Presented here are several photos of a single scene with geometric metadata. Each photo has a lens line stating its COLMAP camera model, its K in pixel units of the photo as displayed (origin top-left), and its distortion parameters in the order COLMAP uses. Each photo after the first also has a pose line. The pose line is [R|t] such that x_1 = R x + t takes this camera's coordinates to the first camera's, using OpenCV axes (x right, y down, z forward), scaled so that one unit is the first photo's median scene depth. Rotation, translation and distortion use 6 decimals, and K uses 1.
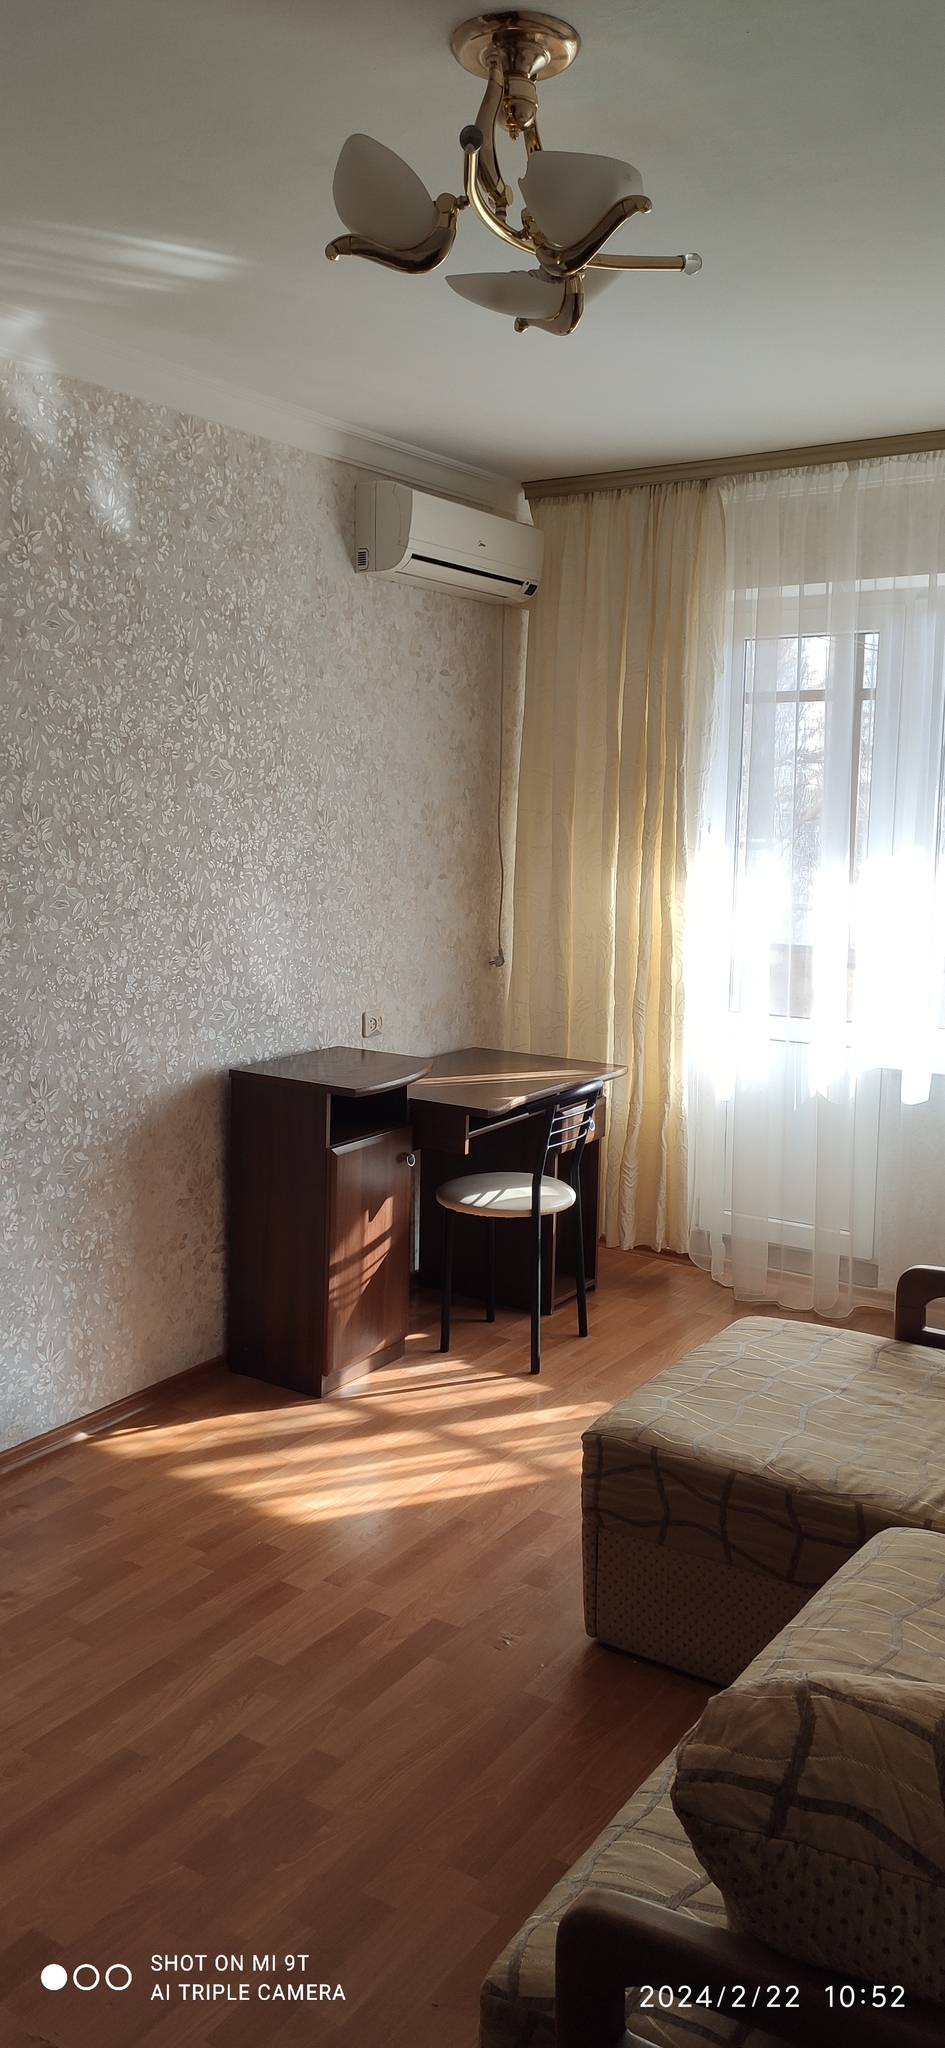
lens RADIAL K [[1543.7, 0, 472.5], [0, 1543.7, 1024.0], [0, 0, 1]] dist [0.075002, -0.119367]
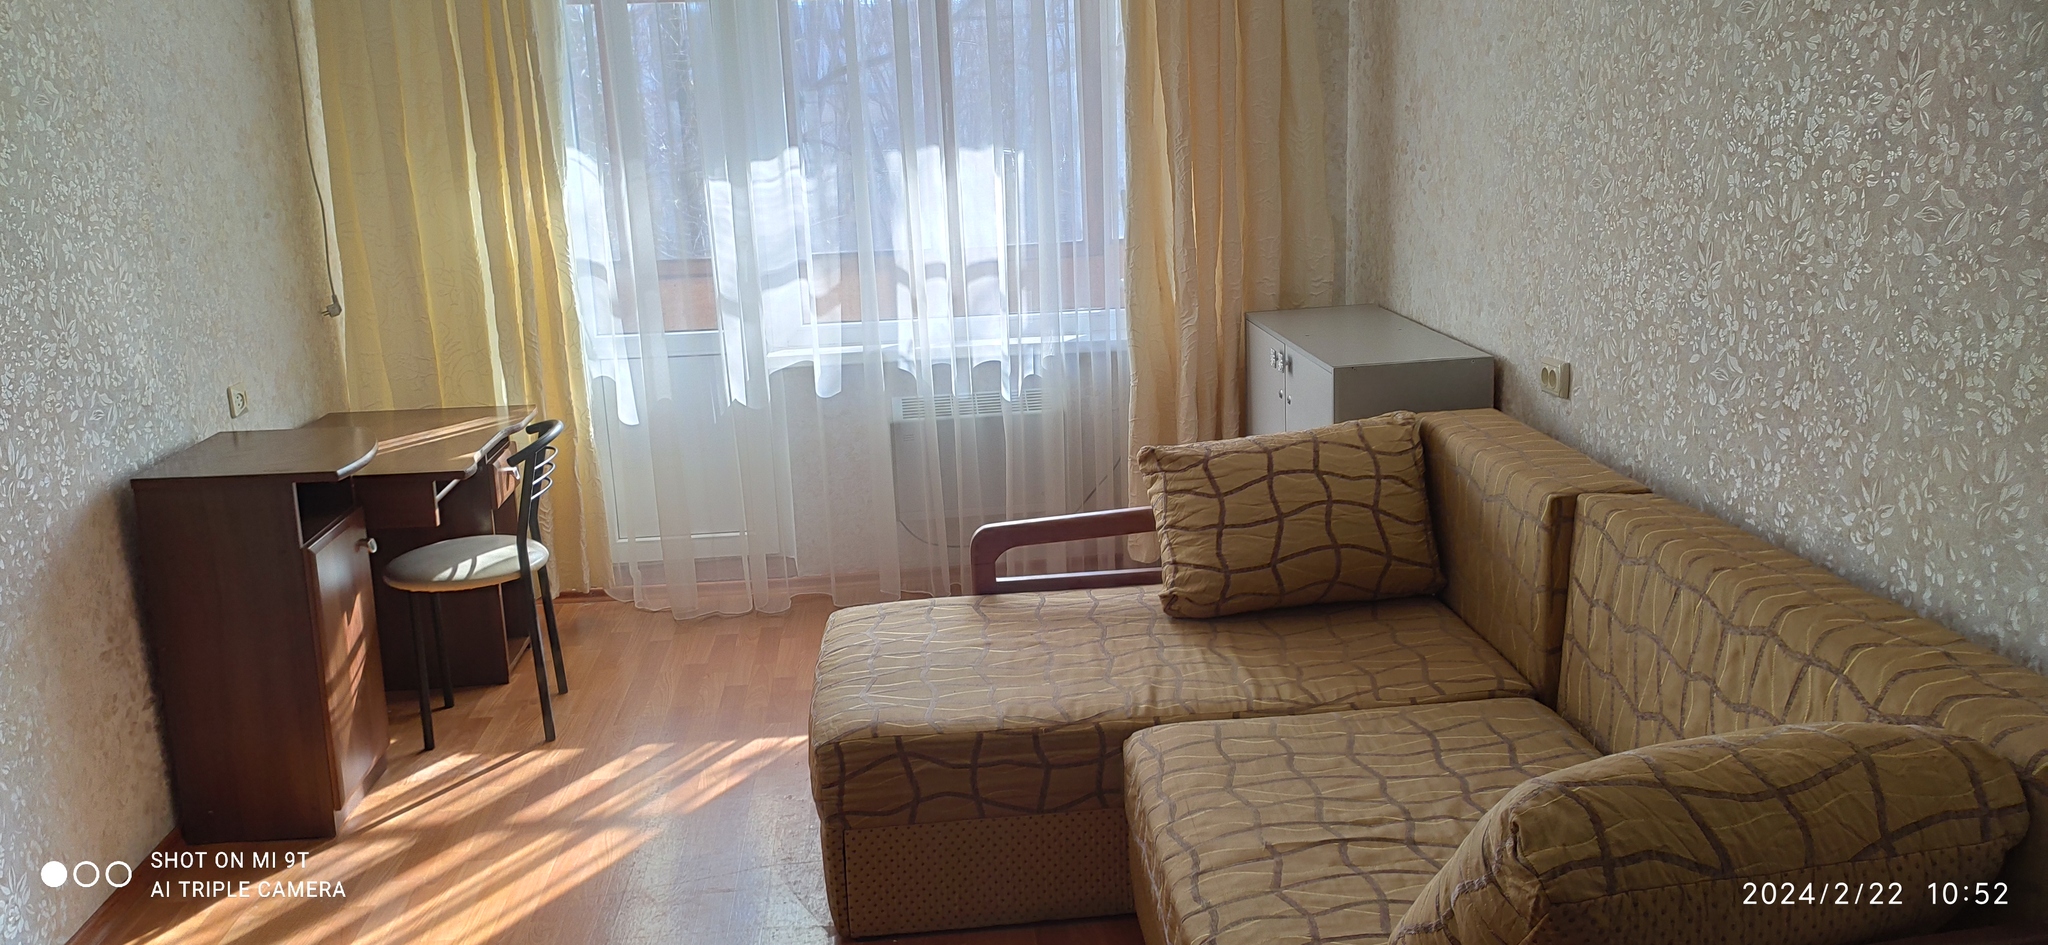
lens RADIAL K [[1543.7, 0, 1043.6], [0, 1543.7, 476.2], [0, 0, 1]] dist [0.075002, -0.119367]
pose [[0.778061, -0.185521, 0.600169, -0.272046], [0.132765, 0.982379, 0.131550, -0.014760], [-0.613999, -0.022673, 0.788981, 0.087598]]
